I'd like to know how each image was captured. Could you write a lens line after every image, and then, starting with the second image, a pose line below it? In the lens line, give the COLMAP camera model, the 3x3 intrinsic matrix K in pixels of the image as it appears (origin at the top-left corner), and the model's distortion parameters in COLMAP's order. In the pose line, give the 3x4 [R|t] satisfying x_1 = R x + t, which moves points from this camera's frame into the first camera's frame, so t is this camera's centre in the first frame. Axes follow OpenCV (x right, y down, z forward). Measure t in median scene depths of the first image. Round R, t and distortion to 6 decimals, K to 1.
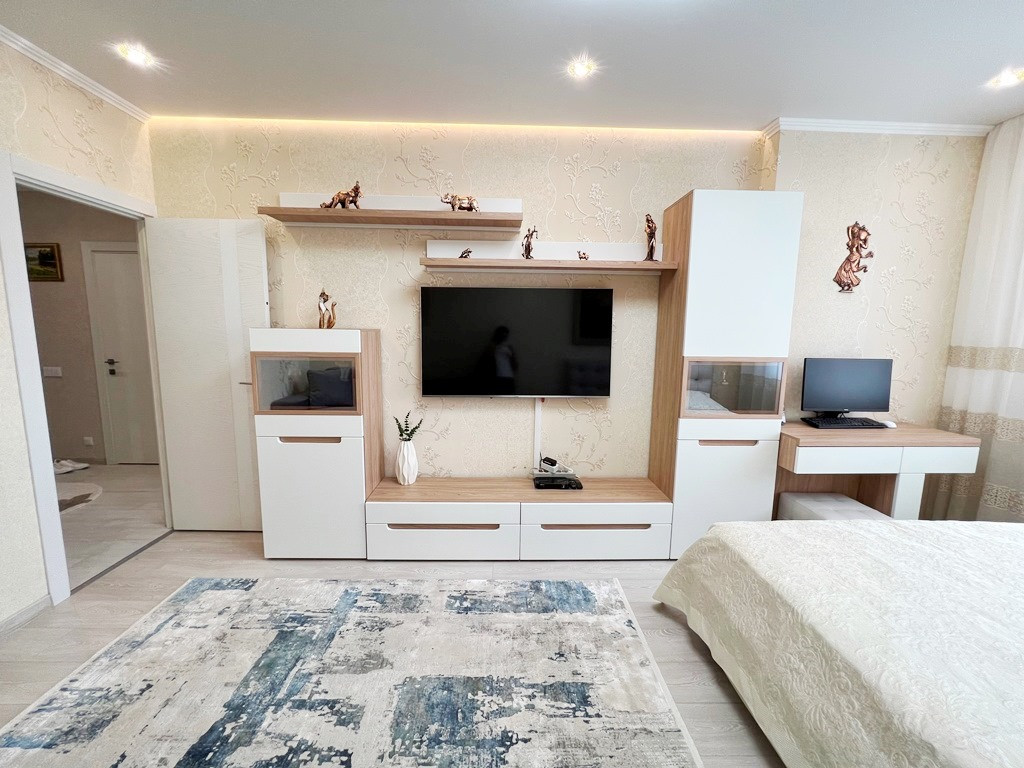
lens RADIAL K [[415.1, 0, 512.0], [0, 415.1, 384.0], [0, 0, 1]] dist [-0.002459, 0.000298]
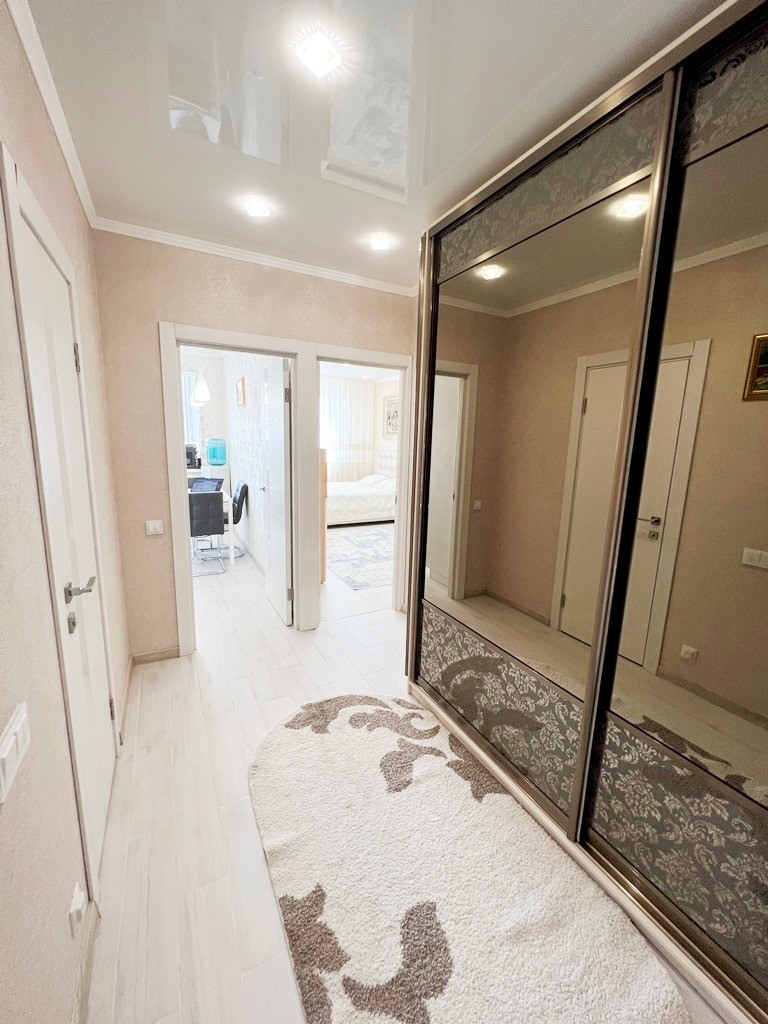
lens RADIAL K [[412.9, 0, 384.0], [0, 412.9, 512.0], [0, 0, 1]] dist [-0.001473, -0.000094]
pose [[-0.451360, -0.192132, 0.871412, -2.373310], [0.083678, 0.963129, 0.255697, -0.314313], [-0.888410, 0.188329, -0.418641, 1.599576]]
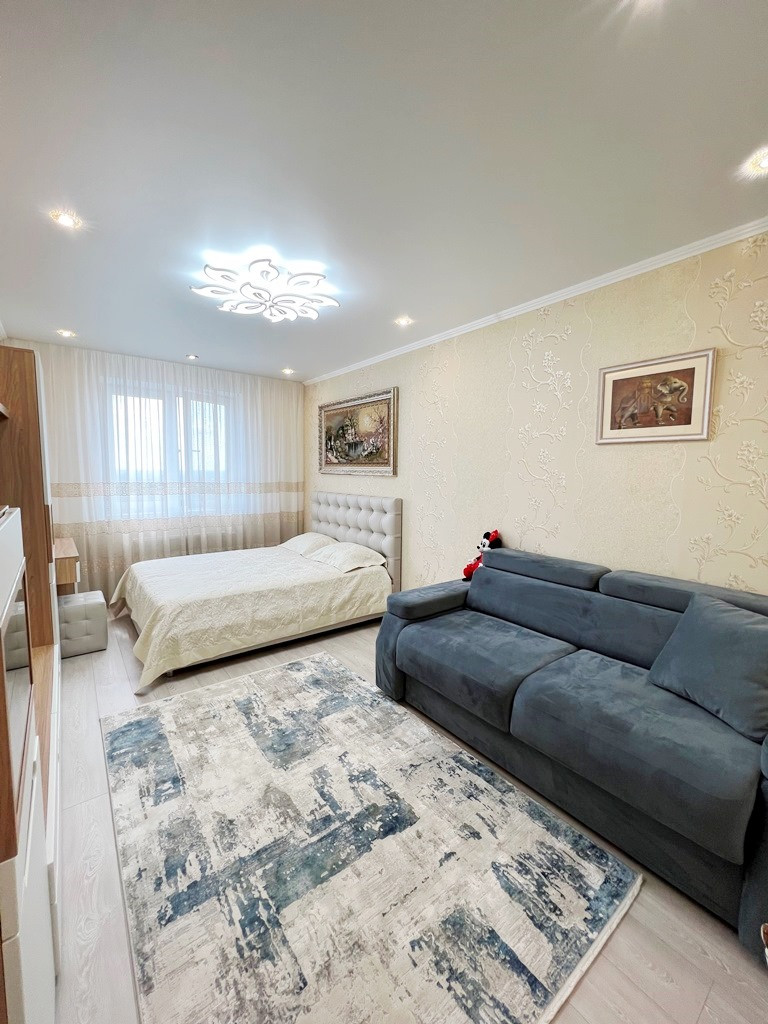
lens RADIAL K [[412.9, 0, 384.0], [0, 412.9, 512.0], [0, 0, 1]] dist [-0.001473, -0.000094]
pose [[-0.594526, -0.102847, 0.797472, -0.993558], [0.083244, 0.978584, 0.188264, -0.184171], [-0.799756, 0.178313, -0.573233, 0.961919]]
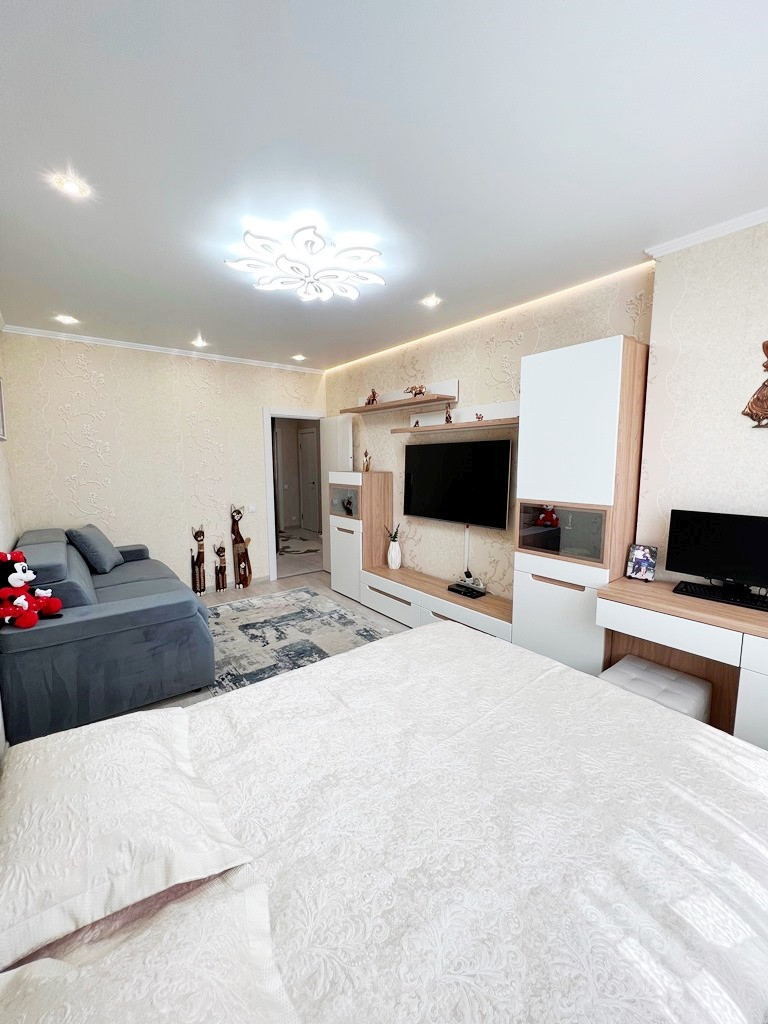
lens RADIAL K [[415.1, 0, 384.0], [0, 415.1, 512.0], [0, 0, 1]] dist [-0.002459, 0.000298]
pose [[0.595759, 0.085055, -0.798647, 1.182914], [-0.093909, 0.994933, 0.035907, -0.036471], [0.797654, 0.053608, 0.600728, 0.004200]]
